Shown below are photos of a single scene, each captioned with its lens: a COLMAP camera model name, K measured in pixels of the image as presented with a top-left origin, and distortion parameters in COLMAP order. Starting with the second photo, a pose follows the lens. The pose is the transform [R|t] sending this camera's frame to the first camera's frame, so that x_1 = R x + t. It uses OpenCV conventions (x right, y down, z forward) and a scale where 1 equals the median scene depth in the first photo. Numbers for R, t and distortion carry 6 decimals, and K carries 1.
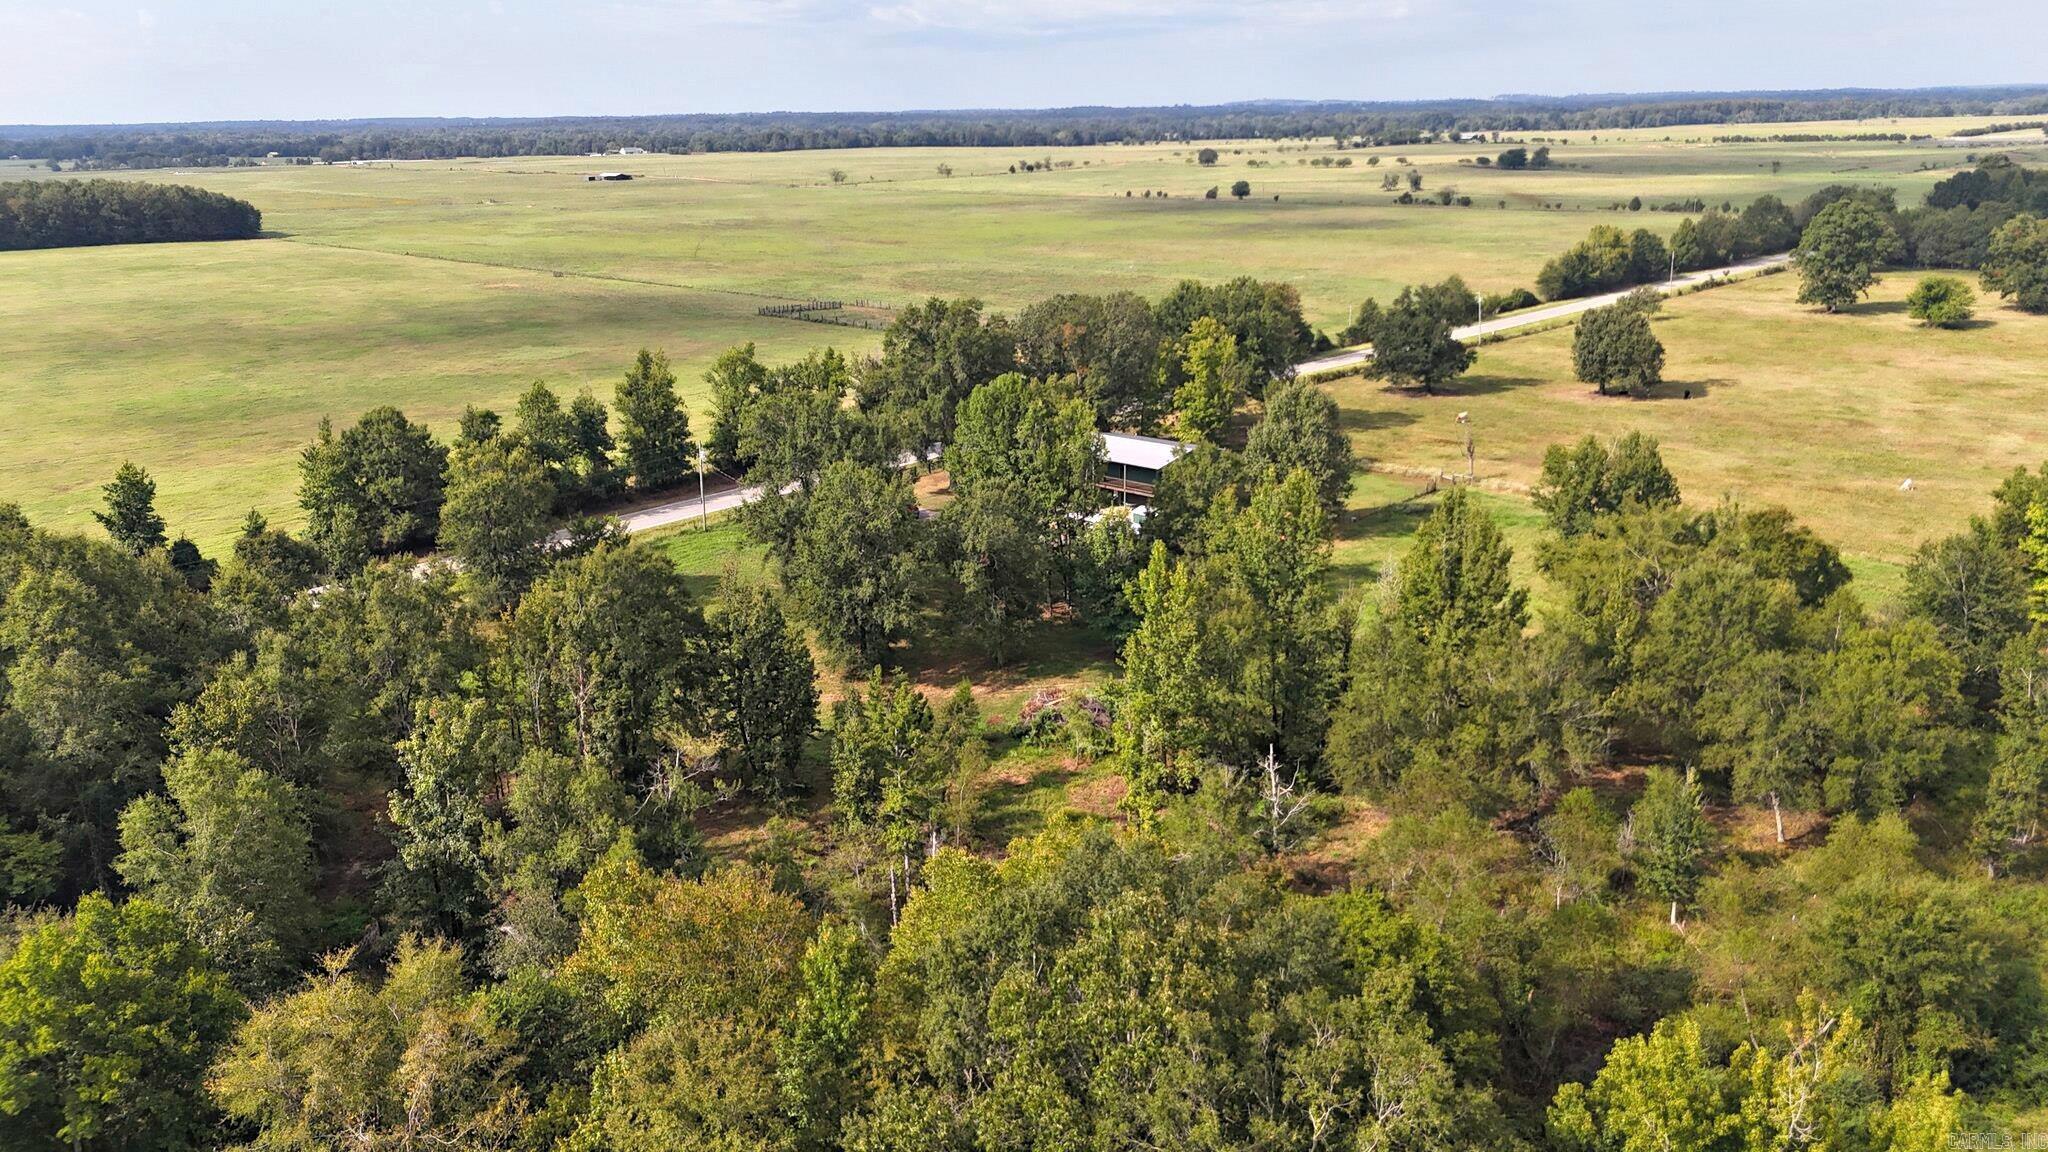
lens RADIAL K [[1505.8, 0, 1031.0], [0, 1505.8, 567.2], [0, 0, 1]] dist [0.098787, -0.131456]
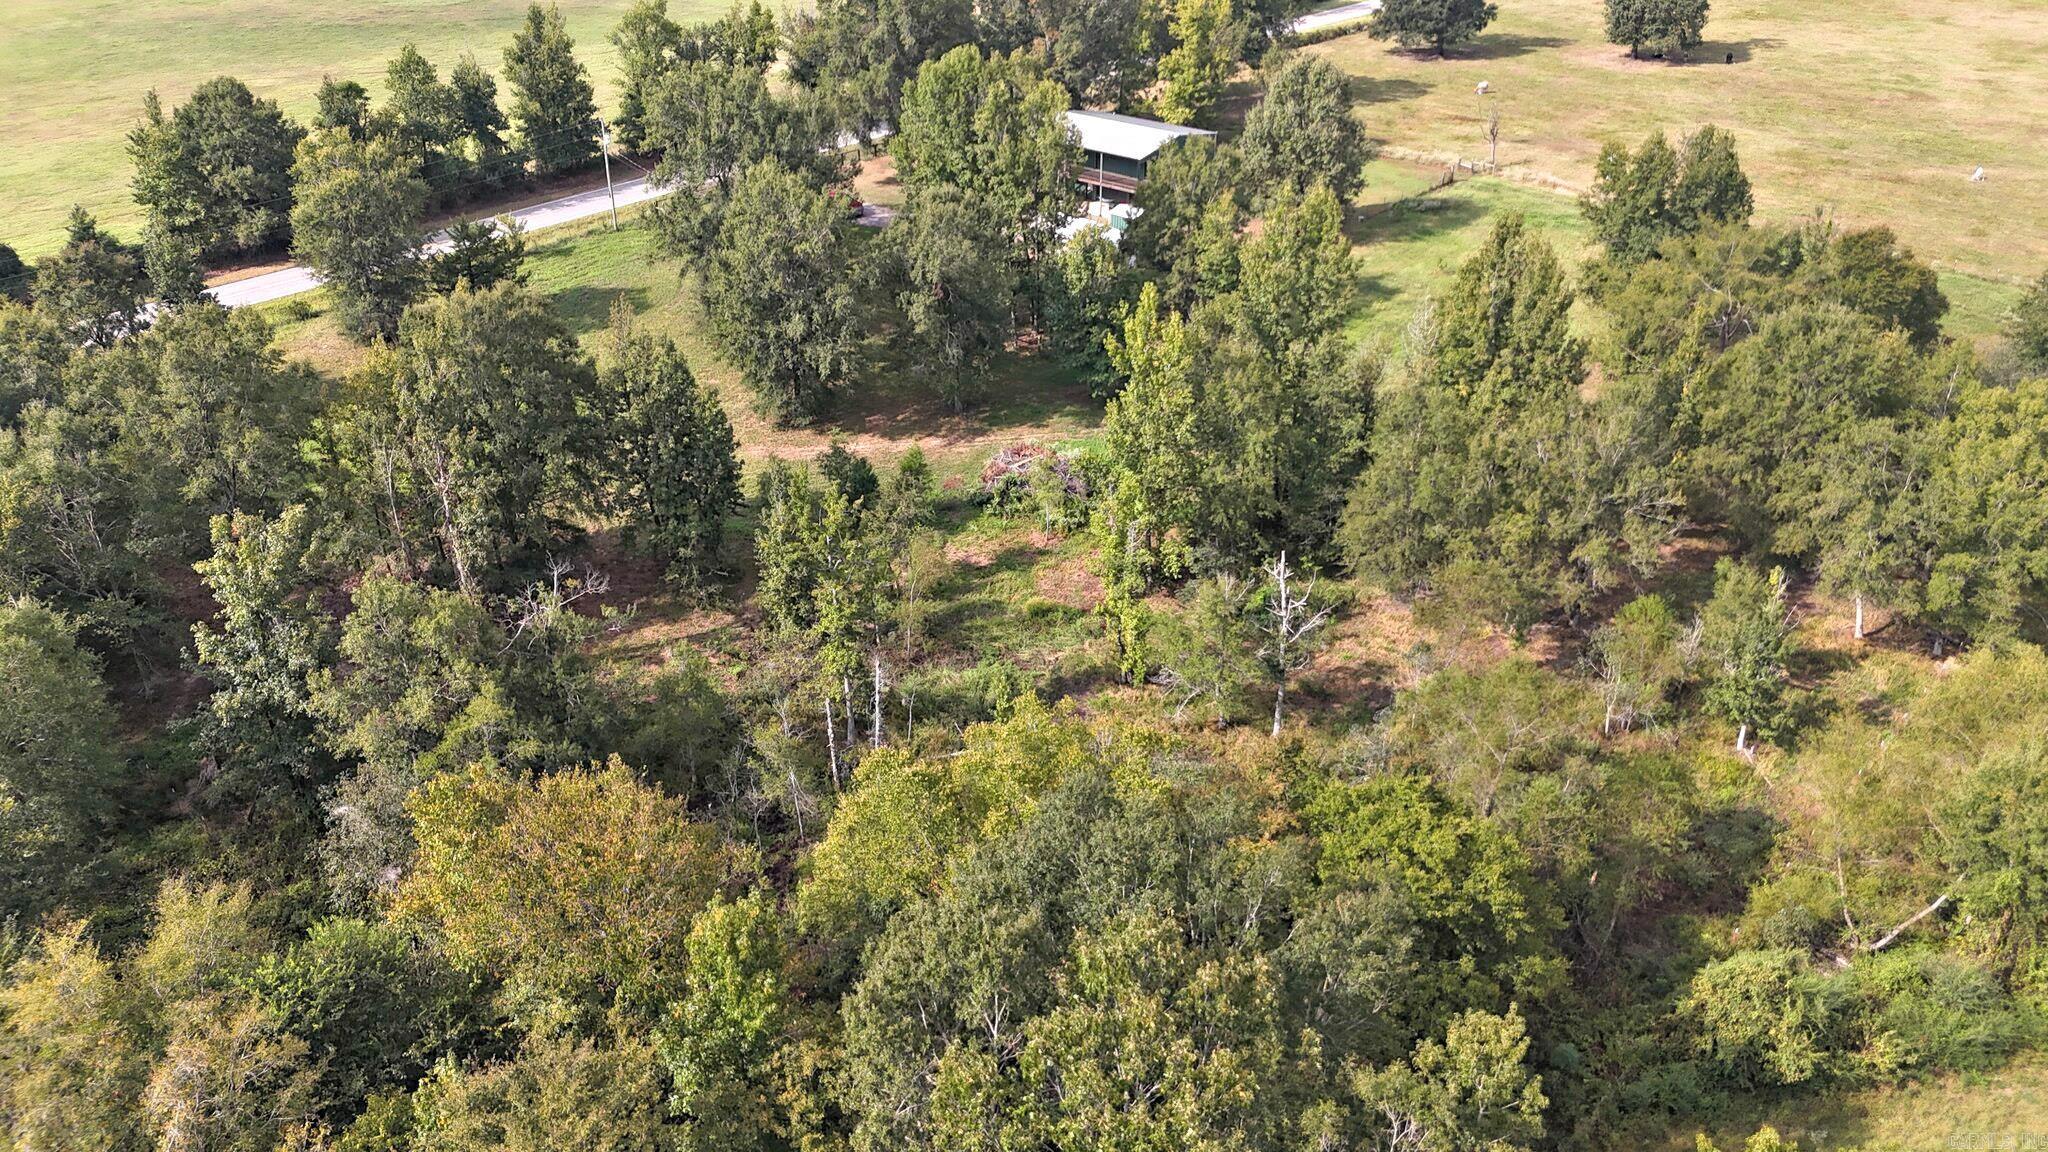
lens RADIAL K [[1513.6, 0, 1035.5], [0, 1513.6, 578.8], [0, 0, 1]] dist [0.066323, -0.062910]
pose [[0.999643, -0.004844, 0.026263, 0.001053], [-0.001234, 0.973984, 0.226614, -0.042562], [-0.026678, -0.226566, 0.973630, 0.148338]]
